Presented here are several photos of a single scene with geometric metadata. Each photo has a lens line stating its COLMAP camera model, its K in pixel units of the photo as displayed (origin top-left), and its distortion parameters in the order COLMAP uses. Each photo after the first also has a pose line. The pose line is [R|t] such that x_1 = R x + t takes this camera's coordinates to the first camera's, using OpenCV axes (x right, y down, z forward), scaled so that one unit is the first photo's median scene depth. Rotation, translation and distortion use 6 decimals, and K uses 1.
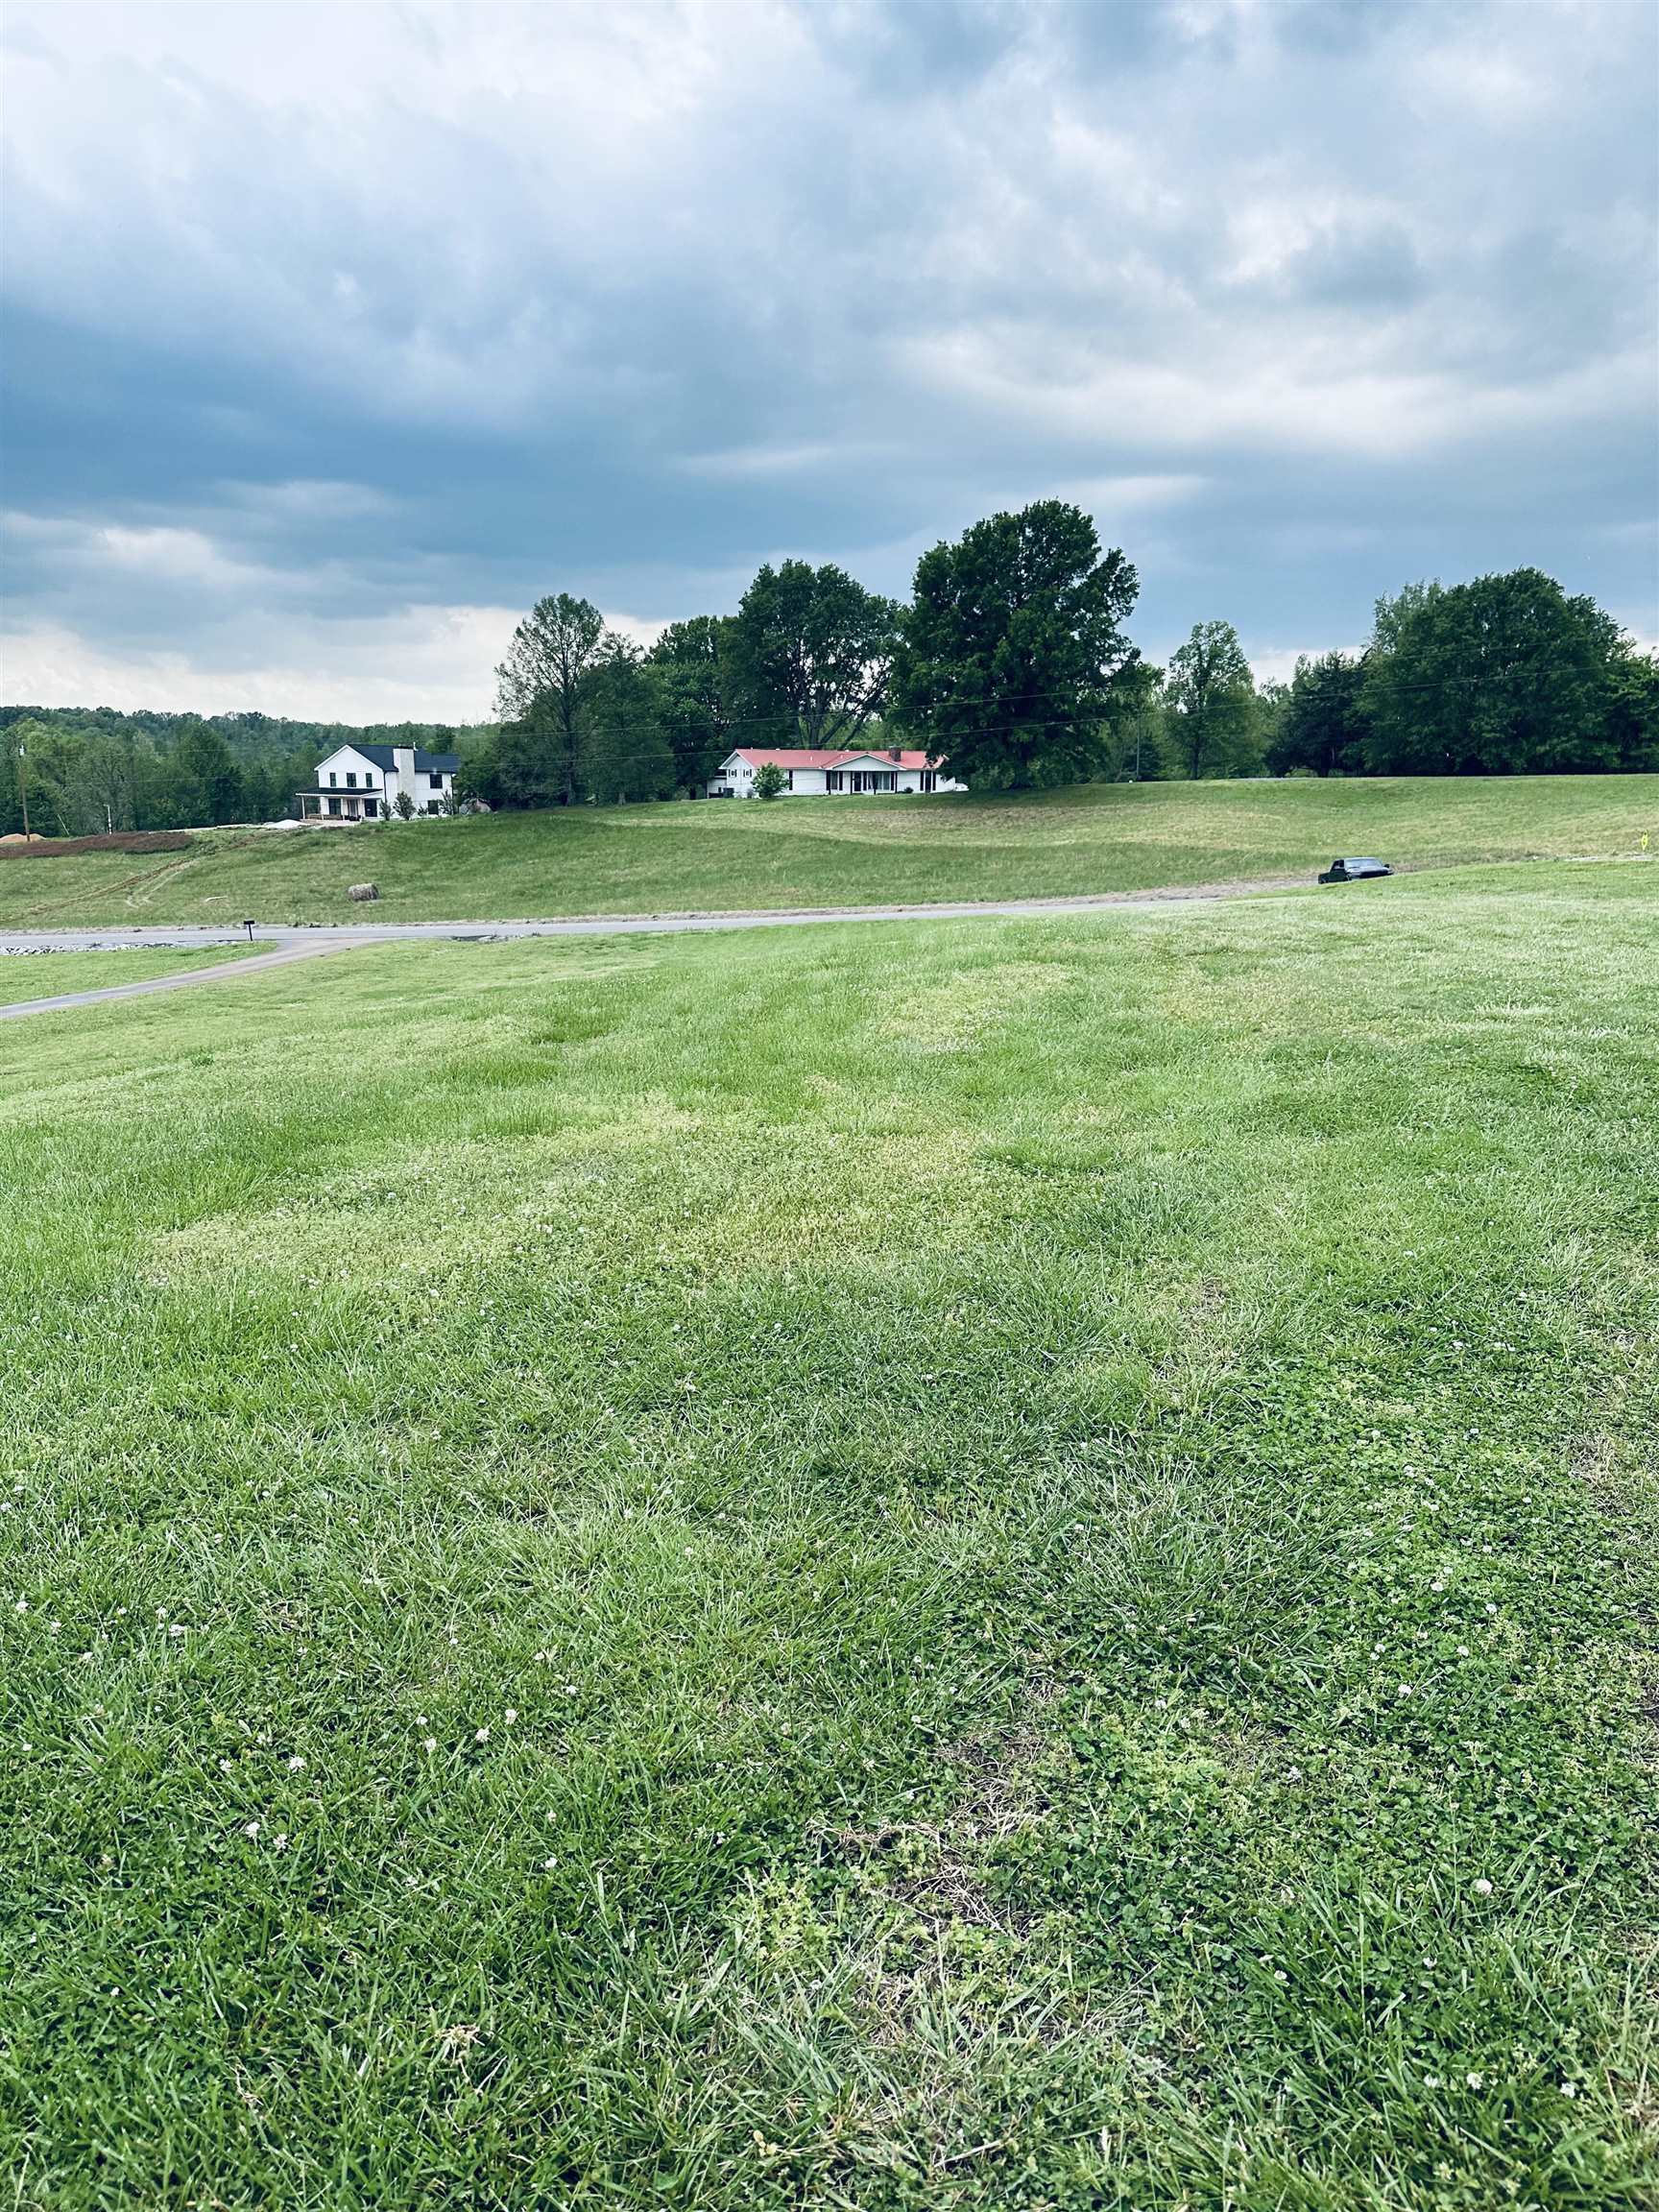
lens RADIAL K [[1501.2, 0, 904.2], [0, 1501.2, 1176.3], [0, 0, 1]] dist [0.073188, -0.133060]
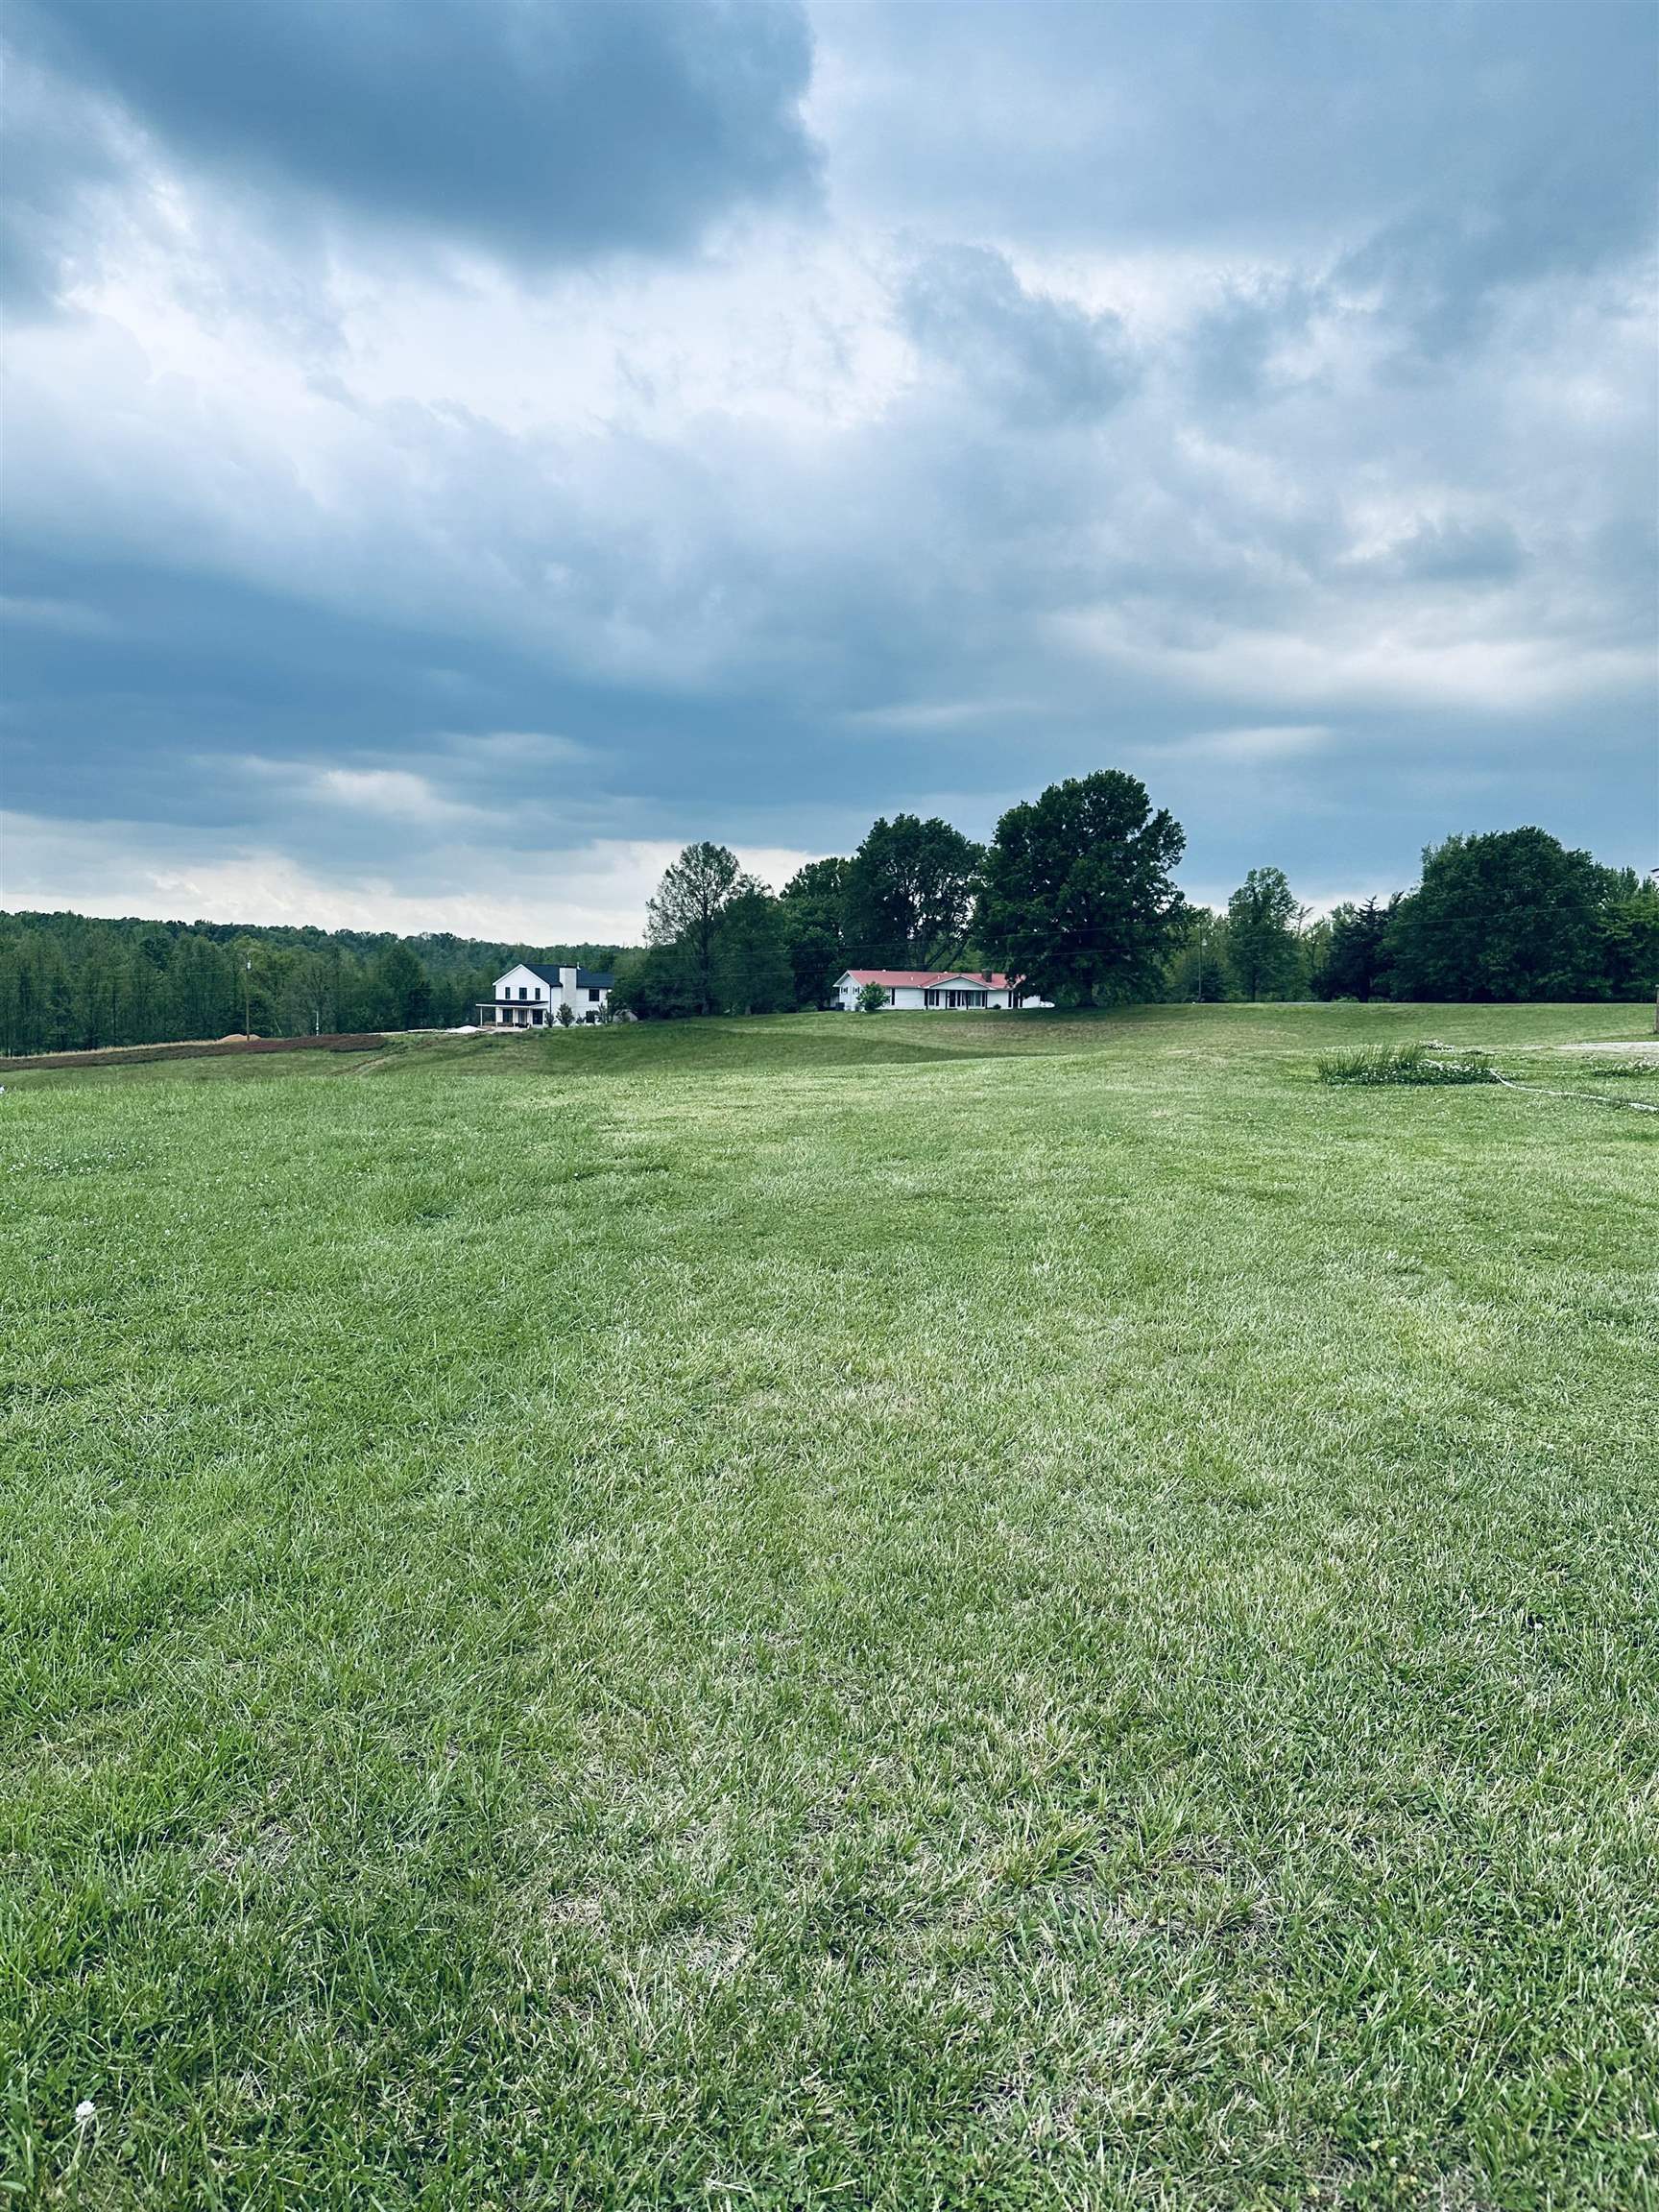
lens RADIAL K [[1545.8, 0, 815.3], [0, 1545.8, 1102.2], [0, 0, 1]] dist [0.002290, 0.001943]
pose [[0.987759, 0.027498, -0.153544, 0.043181], [-0.056263, 0.980885, -0.186275, 0.030973], [0.145487, 0.192633, 0.970426, -0.107077]]
